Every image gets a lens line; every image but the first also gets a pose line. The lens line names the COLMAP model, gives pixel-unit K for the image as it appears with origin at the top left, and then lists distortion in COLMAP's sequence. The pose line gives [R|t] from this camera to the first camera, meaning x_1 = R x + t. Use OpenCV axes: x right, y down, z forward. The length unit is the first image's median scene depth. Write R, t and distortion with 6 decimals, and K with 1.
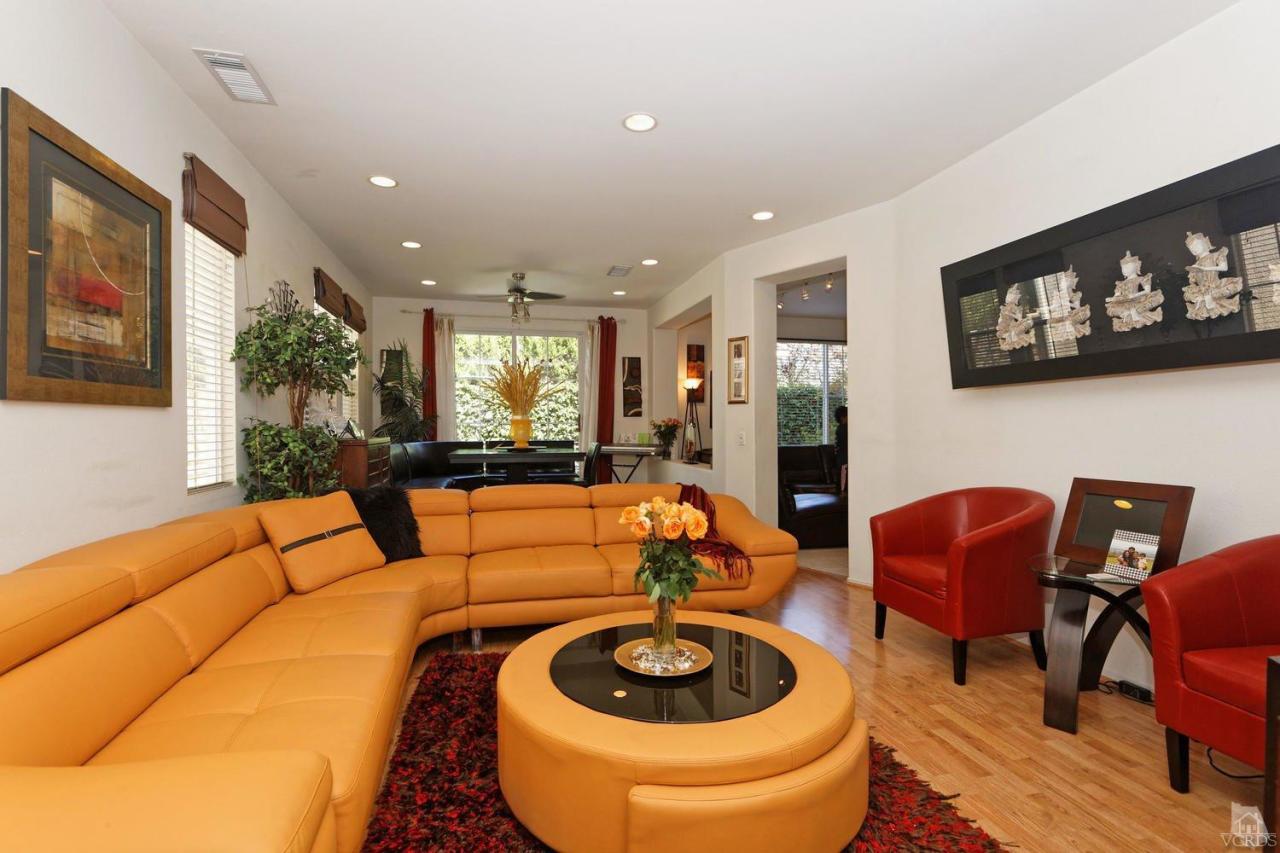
lens RADIAL K [[585.6, 0, 628.8], [0, 585.6, 426.2], [0, 0, 1]] dist [0.000578, 0.000174]
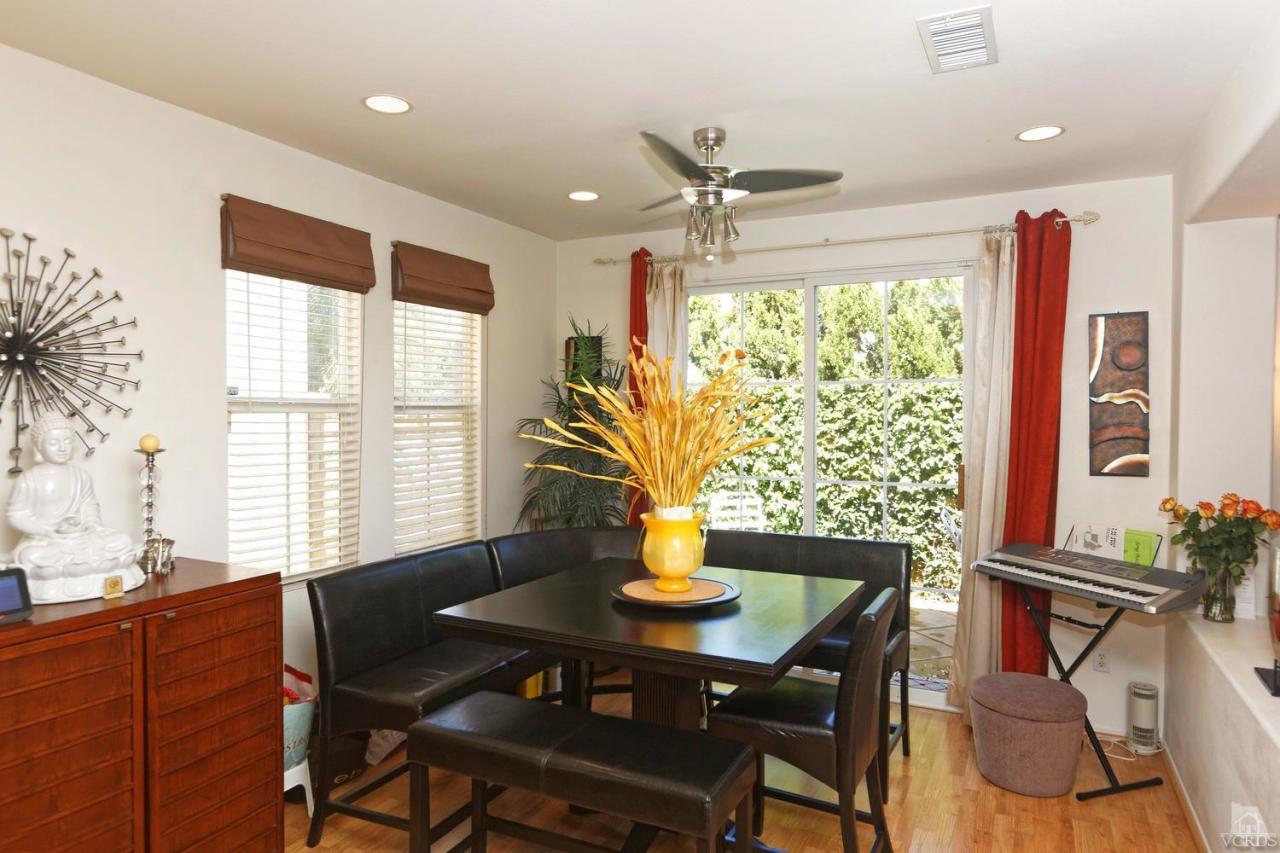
lens RADIAL K [[780.9, 0, 640.0], [0, 780.9, 426.5], [0, 0, 1]] dist [-0.001985, -0.001278]
pose [[0.766252, 0.015465, -0.642354, 0.091760], [-0.003613, 0.999798, 0.019762, -0.057067], [0.642530, -0.012822, 0.766153, 0.446444]]
